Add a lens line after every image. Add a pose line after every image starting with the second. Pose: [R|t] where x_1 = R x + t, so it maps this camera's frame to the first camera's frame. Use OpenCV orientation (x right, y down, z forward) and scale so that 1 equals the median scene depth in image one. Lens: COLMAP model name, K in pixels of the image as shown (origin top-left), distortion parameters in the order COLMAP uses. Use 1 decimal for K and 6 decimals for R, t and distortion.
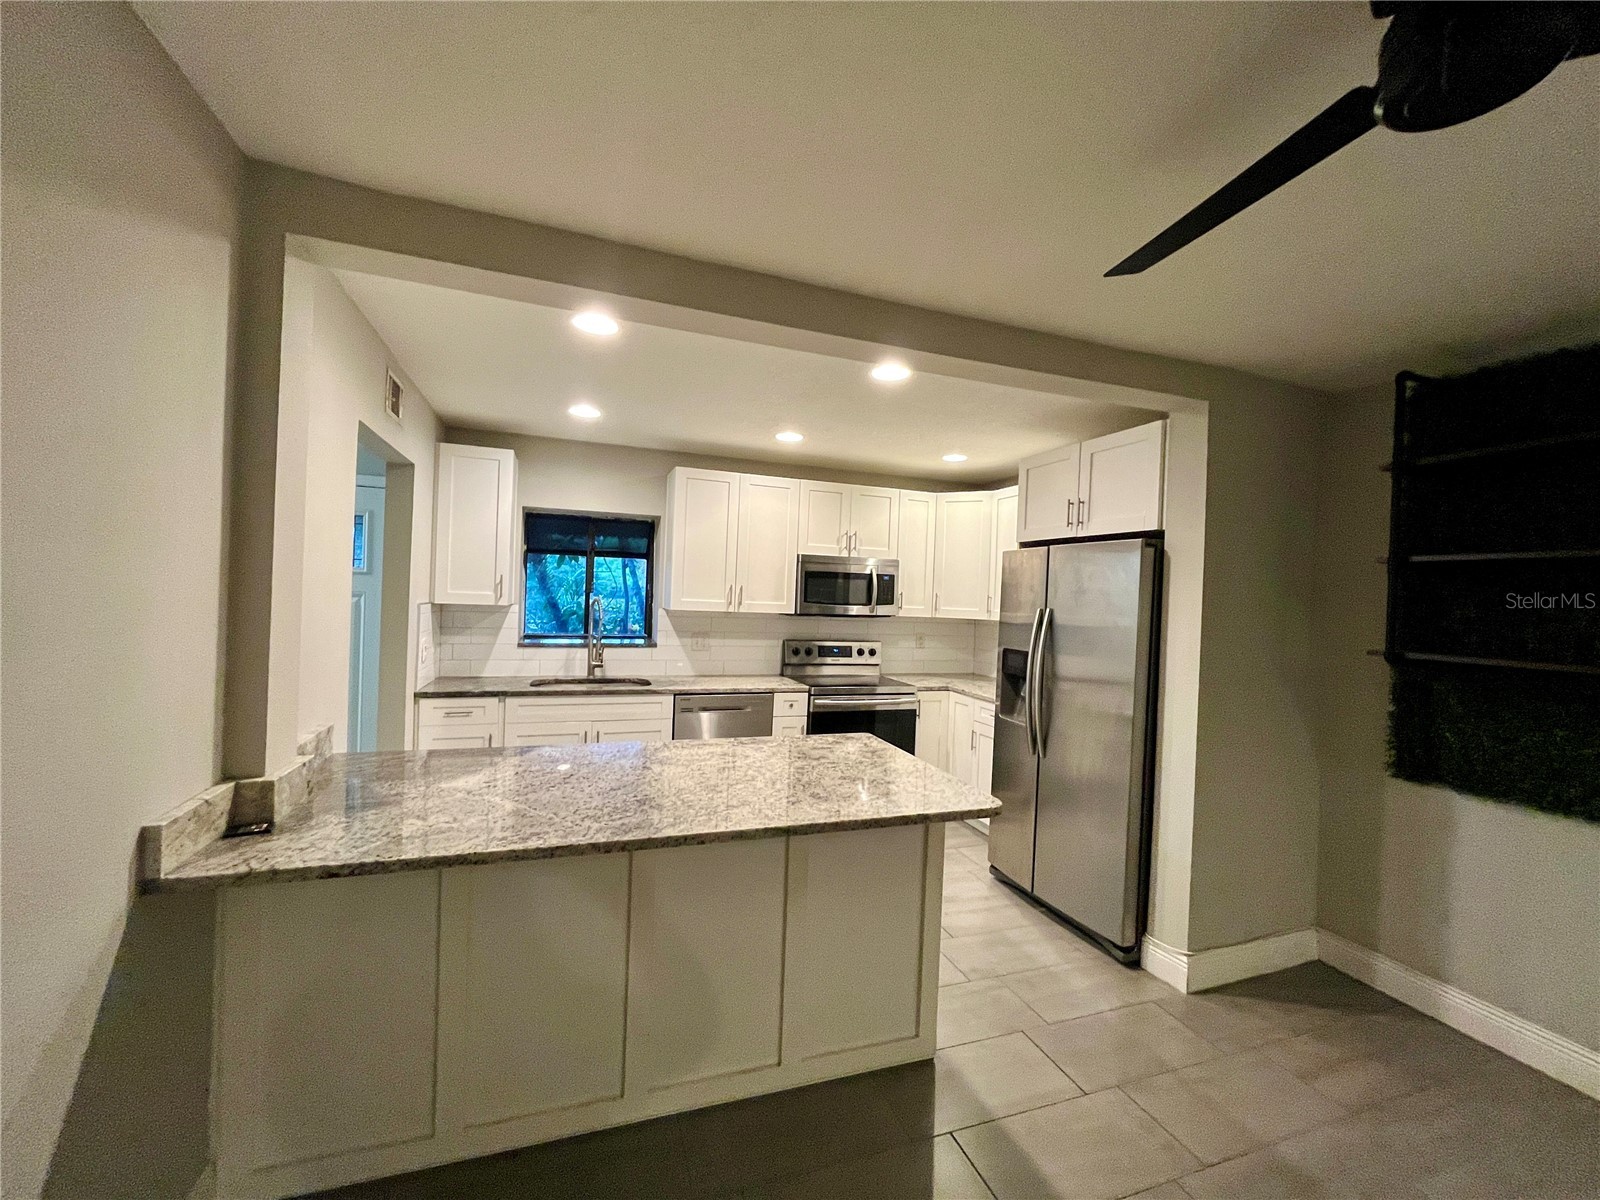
lens RADIAL K [[646.4, 0, 799.3], [0, 646.4, 598.7], [0, 0, 1]] dist [-0.003114, 0.000182]
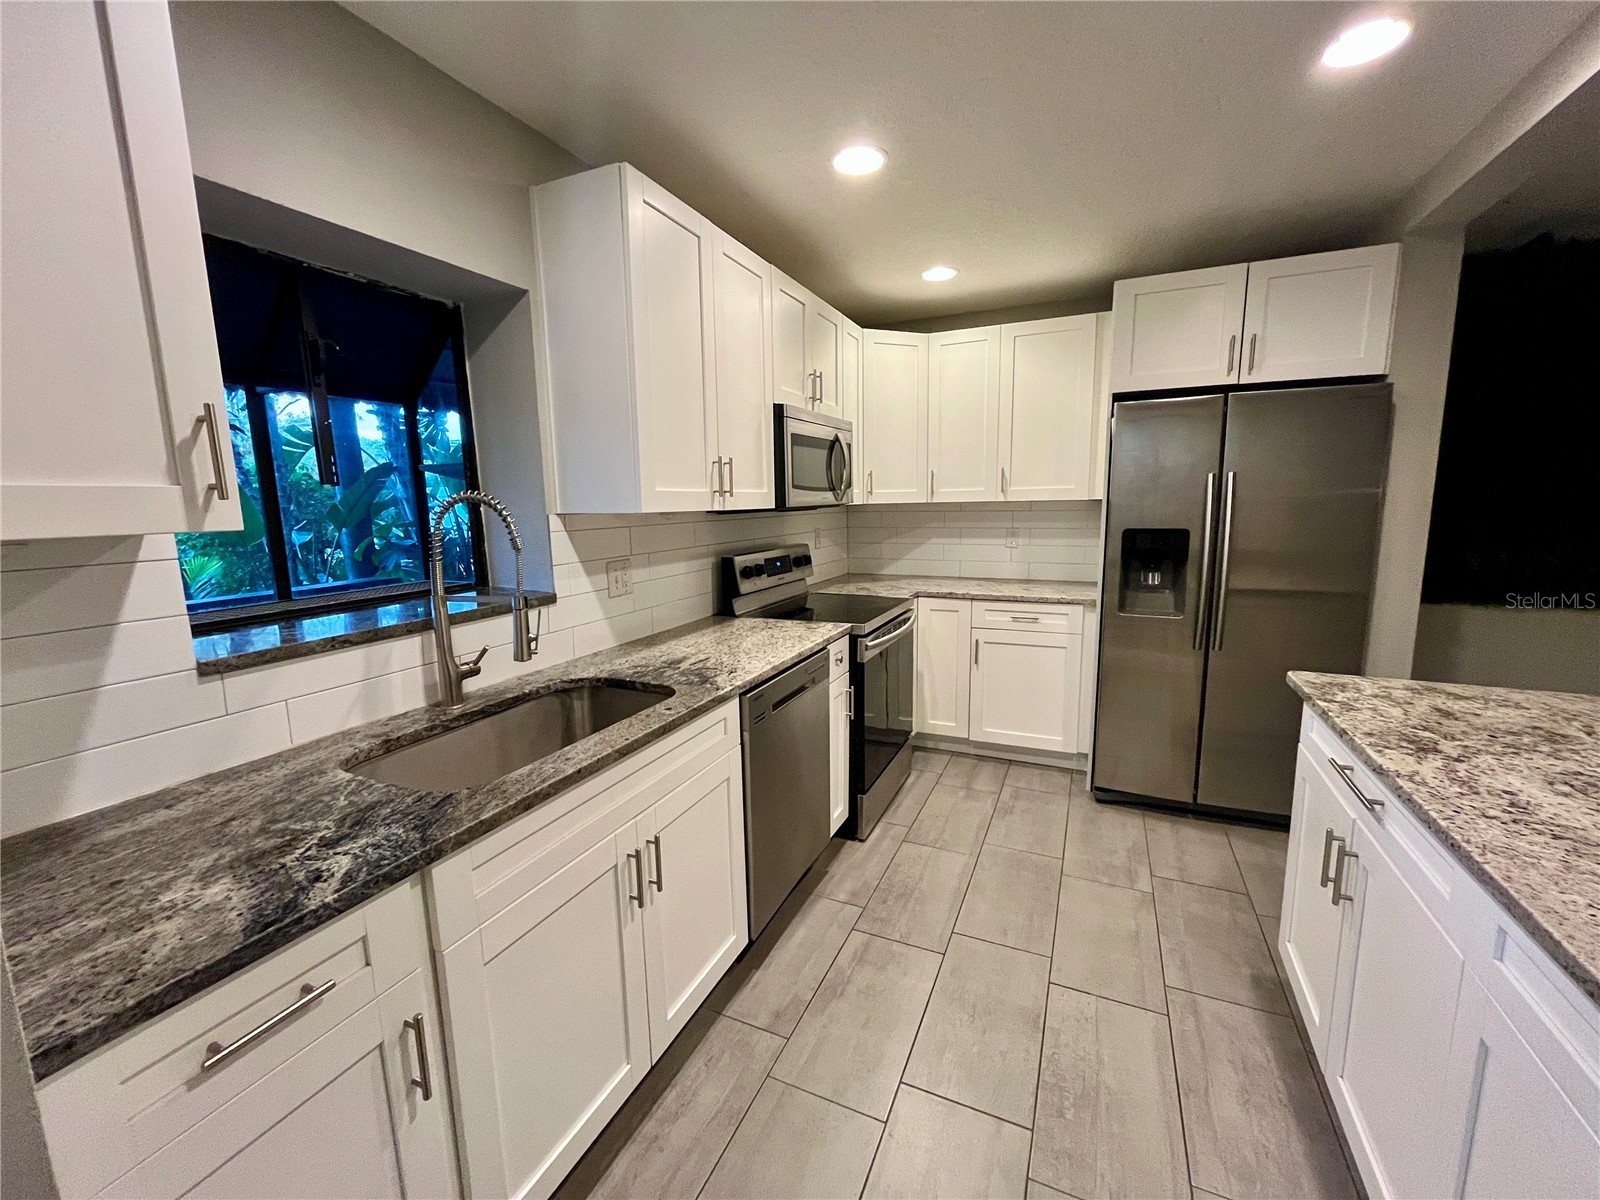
lens RADIAL K [[646.4, 0, 800.5], [0, 646.4, 597.0], [0, 0, 1]] dist [-0.003114, 0.000182]
pose [[0.693024, -0.157844, 0.703422, -0.411762], [0.047742, 0.983643, 0.173687, 0.001428], [-0.719332, -0.086787, 0.689224, 0.563294]]
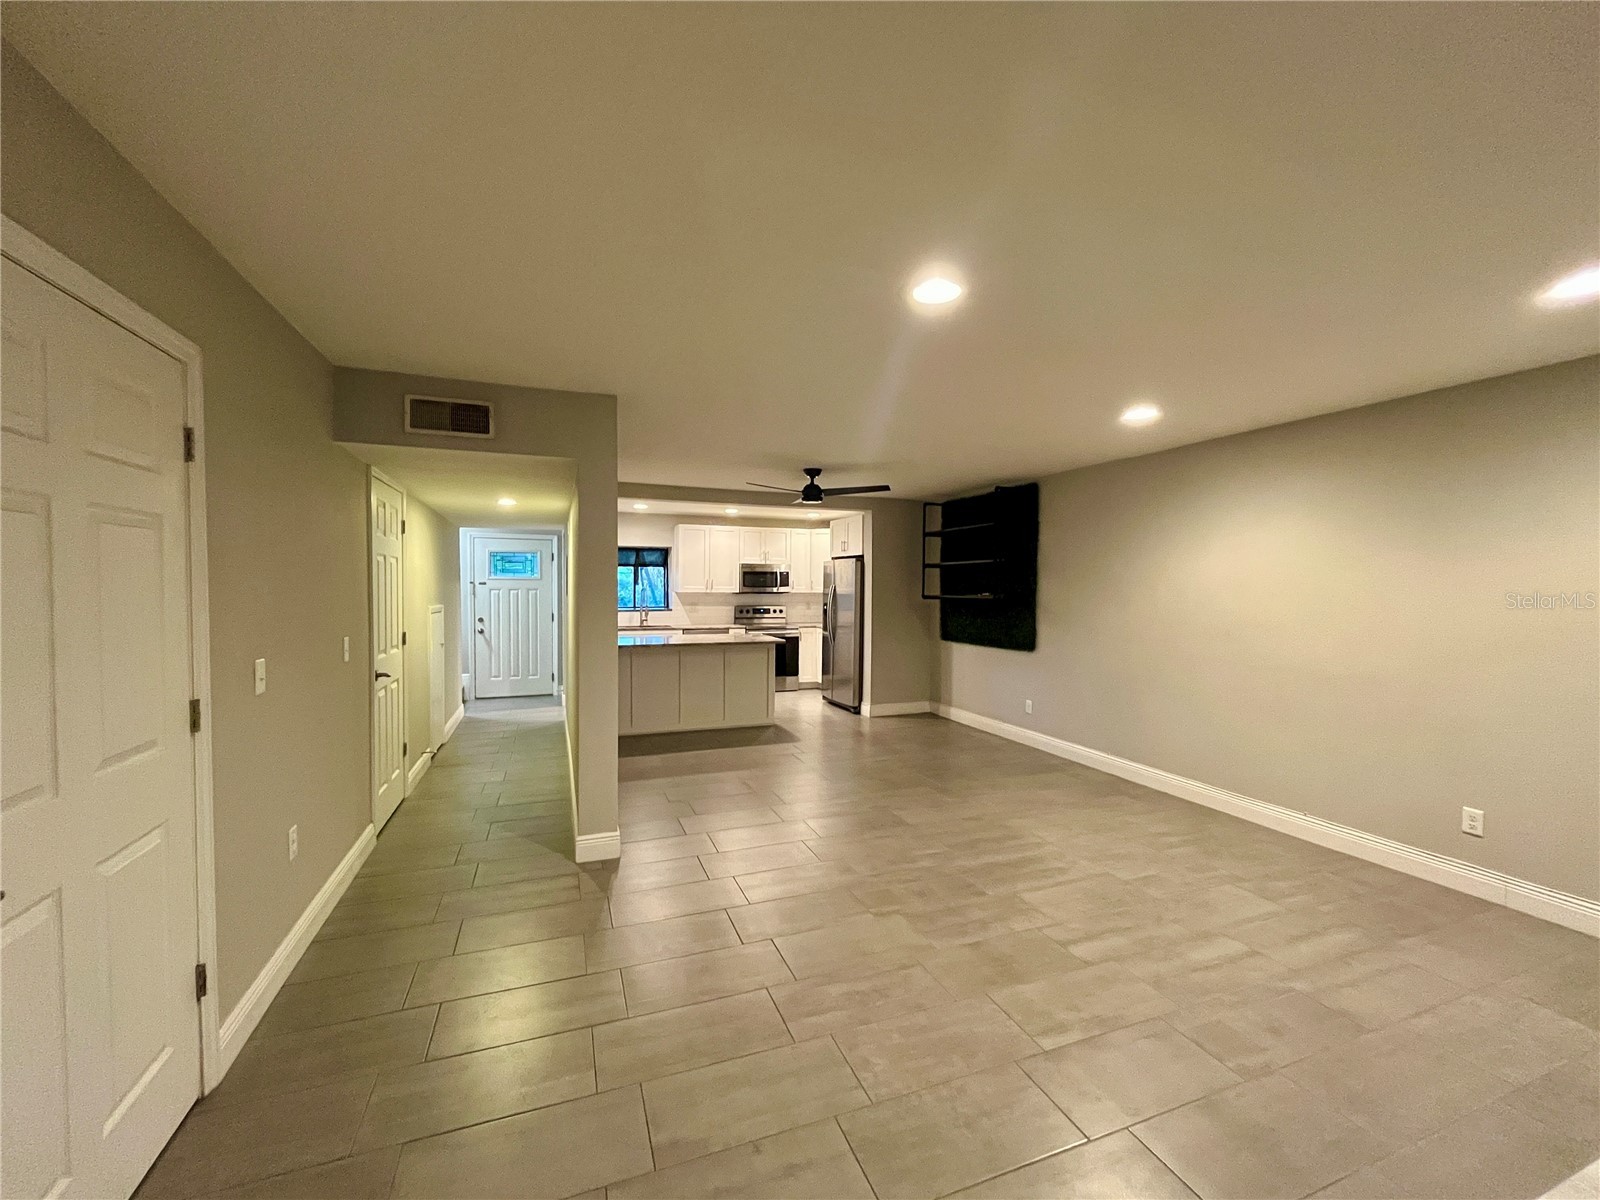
lens RADIAL K [[646.4, 0, 807.6], [0, 646.4, 604.2], [0, 0, 1]] dist [-0.003114, 0.000182]
pose [[0.998818, -0.030923, 0.037504, 0.129409], [0.030015, 0.999248, 0.024530, 0.016521], [-0.038234, -0.023376, 0.998995, -1.044052]]
